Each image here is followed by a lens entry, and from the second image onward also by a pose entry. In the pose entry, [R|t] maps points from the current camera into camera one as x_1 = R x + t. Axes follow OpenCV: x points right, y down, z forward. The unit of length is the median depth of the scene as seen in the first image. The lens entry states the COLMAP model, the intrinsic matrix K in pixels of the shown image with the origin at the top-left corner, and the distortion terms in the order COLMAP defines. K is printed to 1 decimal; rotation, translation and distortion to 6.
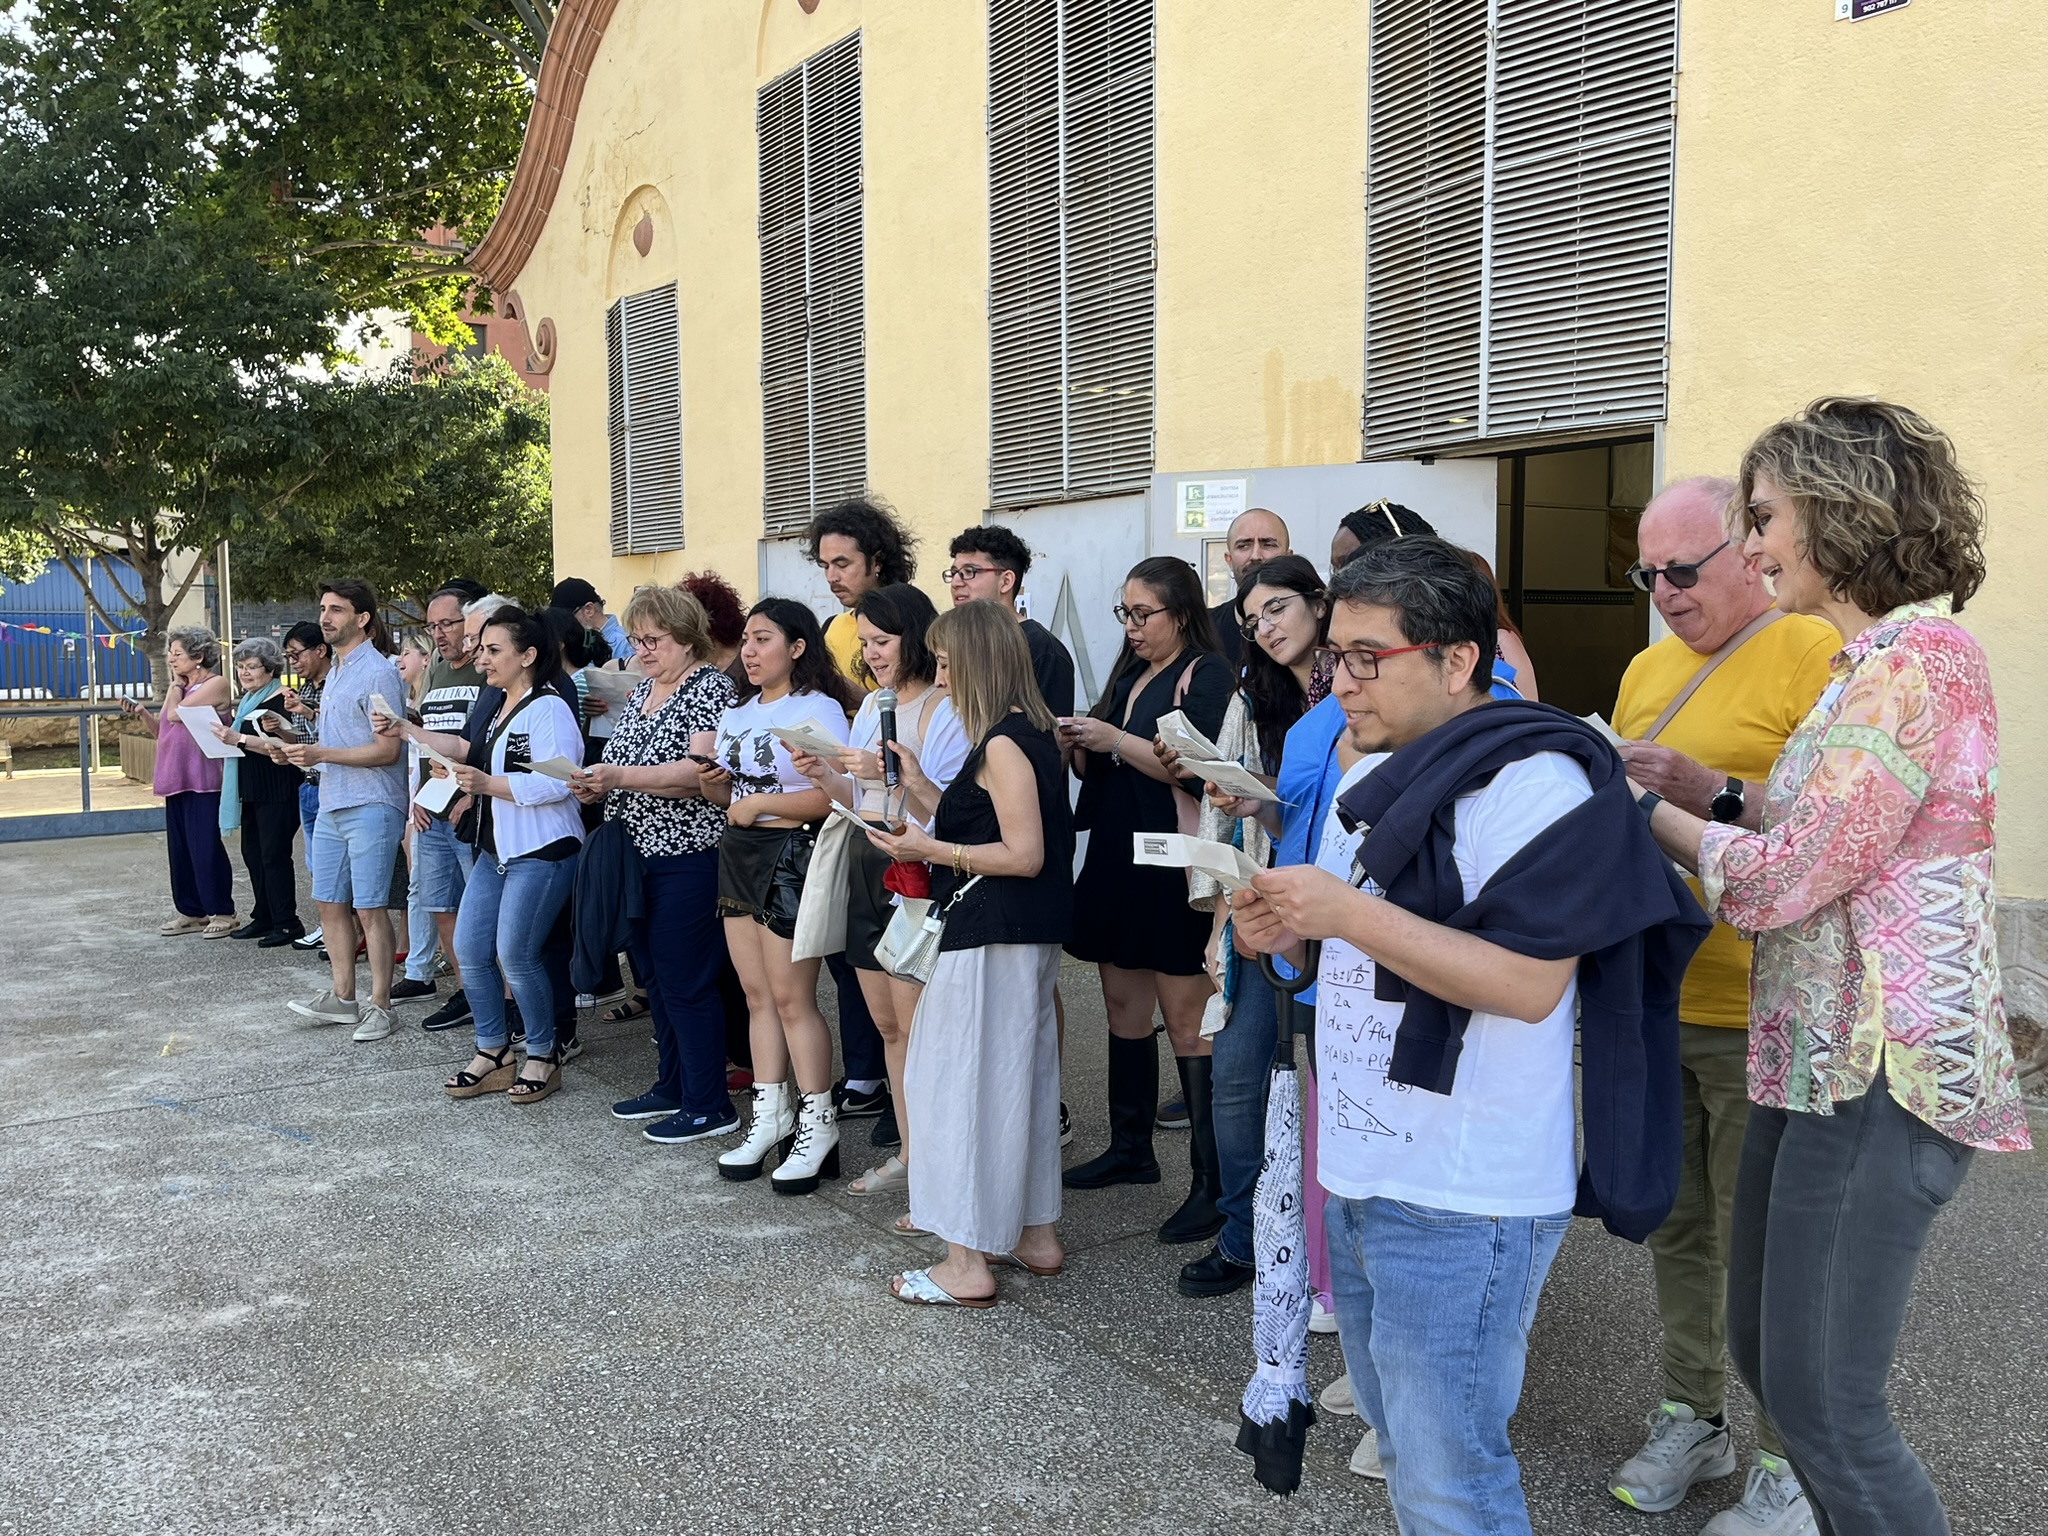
lens RADIAL K [[1821.0, 0, 1021.1], [0, 1821.0, 759.5], [0, 0, 1]] dist [0.052266, -0.002871]
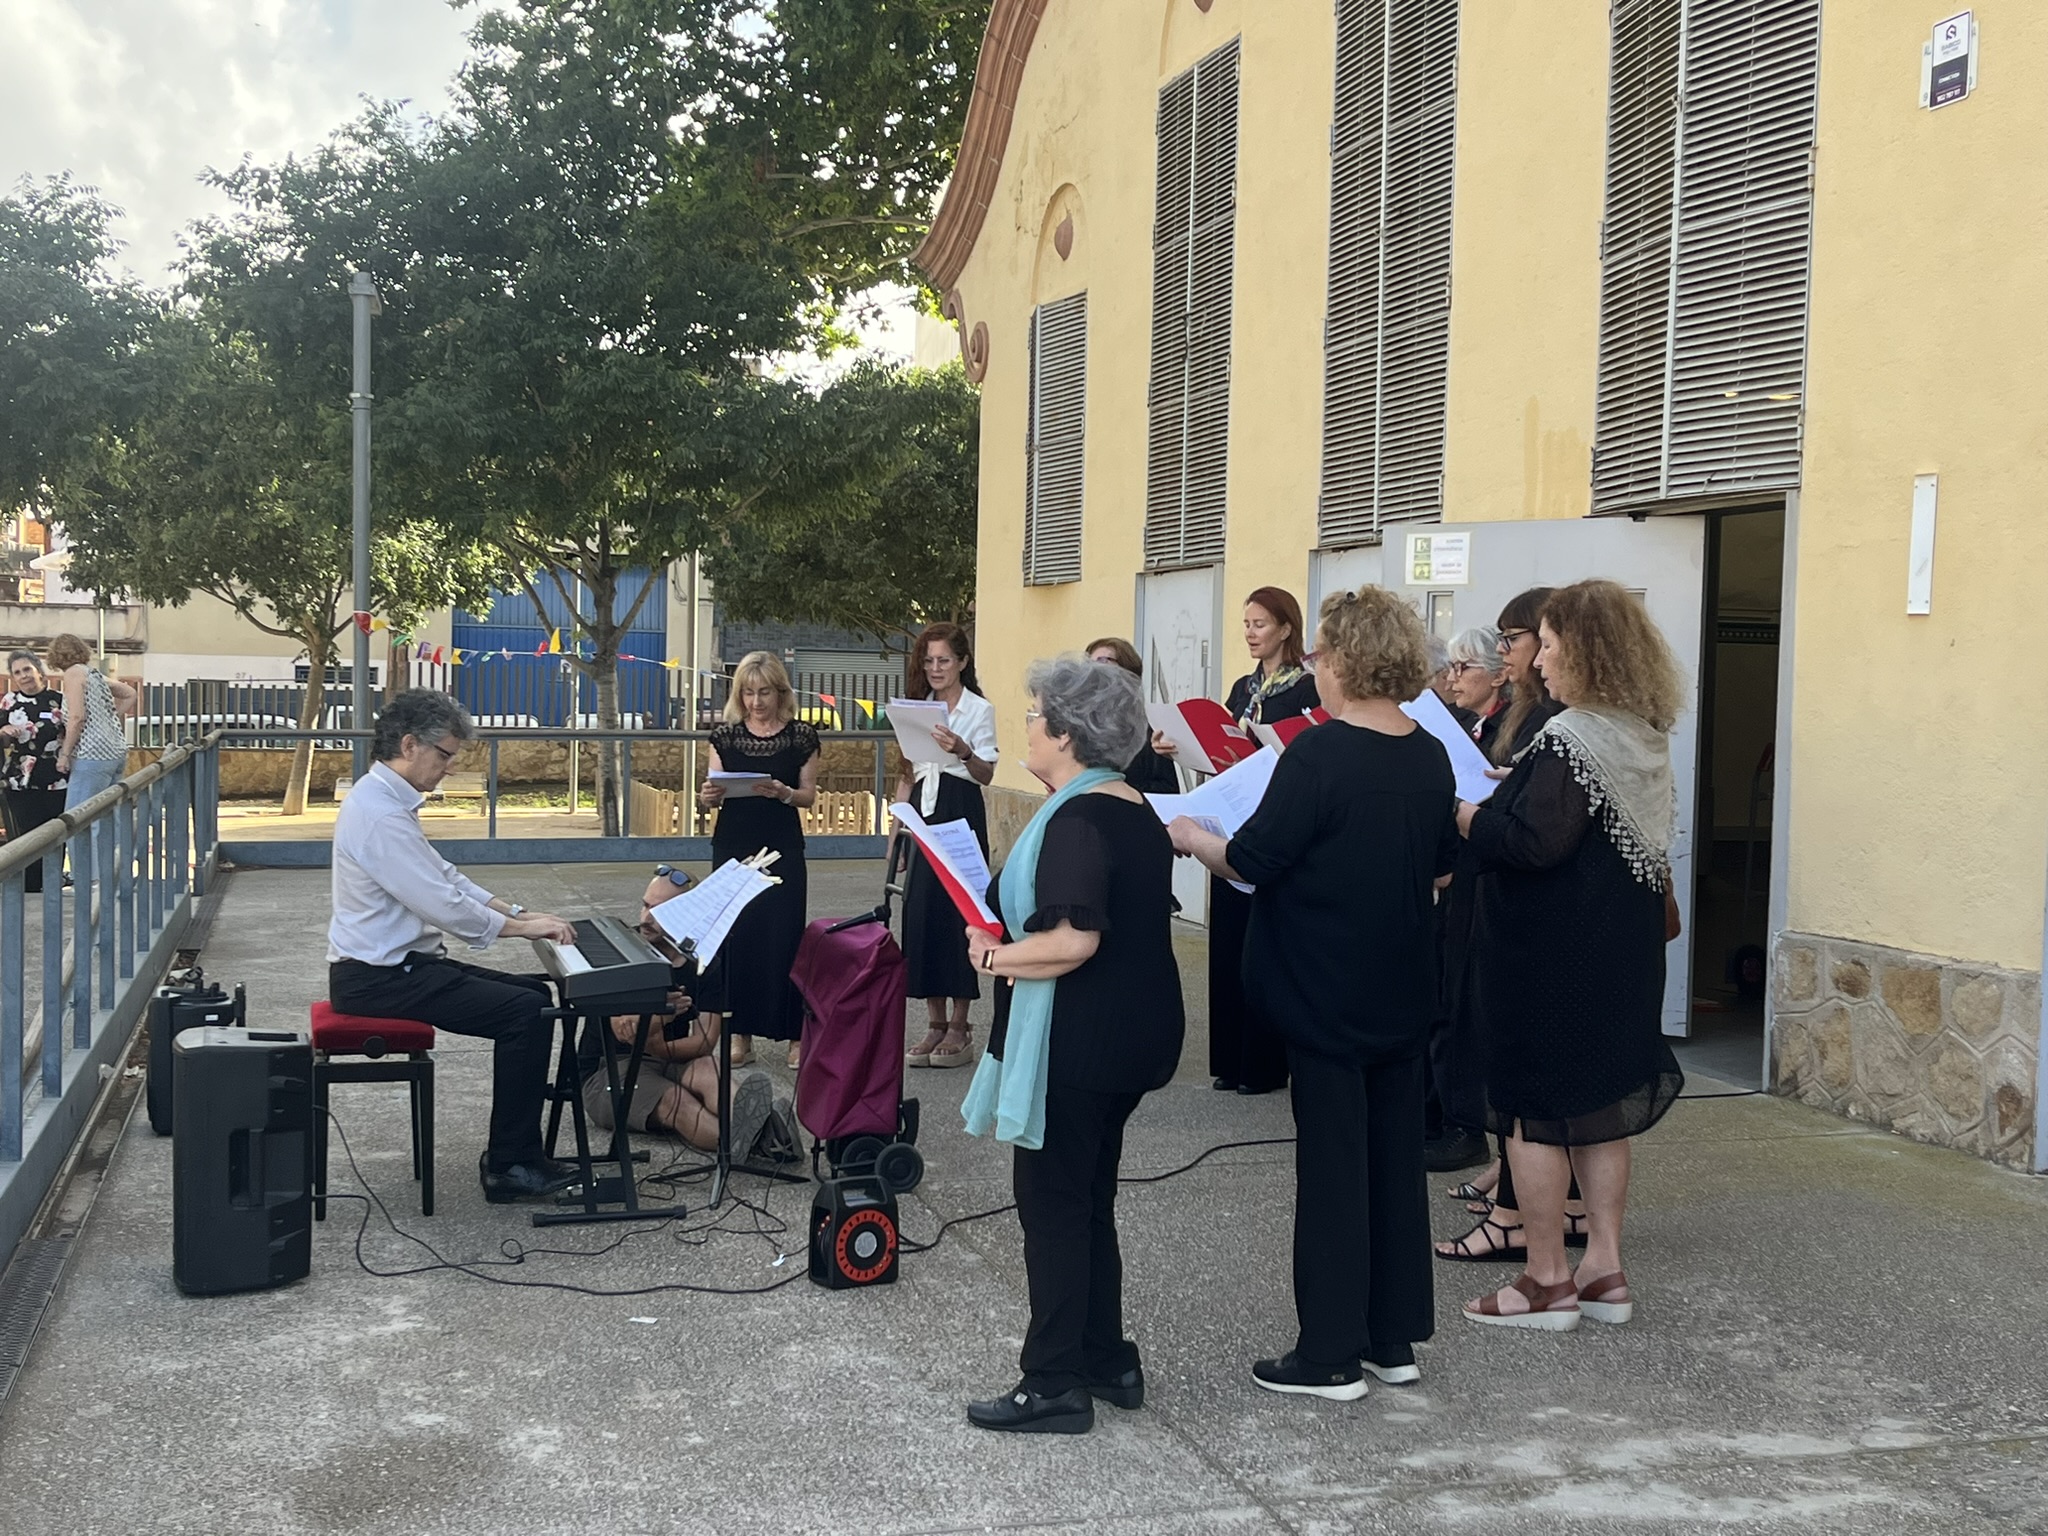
lens RADIAL K [[2427.1, 0, 1025.7], [0, 2427.1, 774.9], [0, 0, 1]] dist [0.095506, 0.000000]
pose [[0.956381, 0.041241, -0.289197, 0.171251], [-0.049340, 0.998566, -0.020767, 0.010053], [0.287926, 0.034130, 0.957044, -0.199314]]
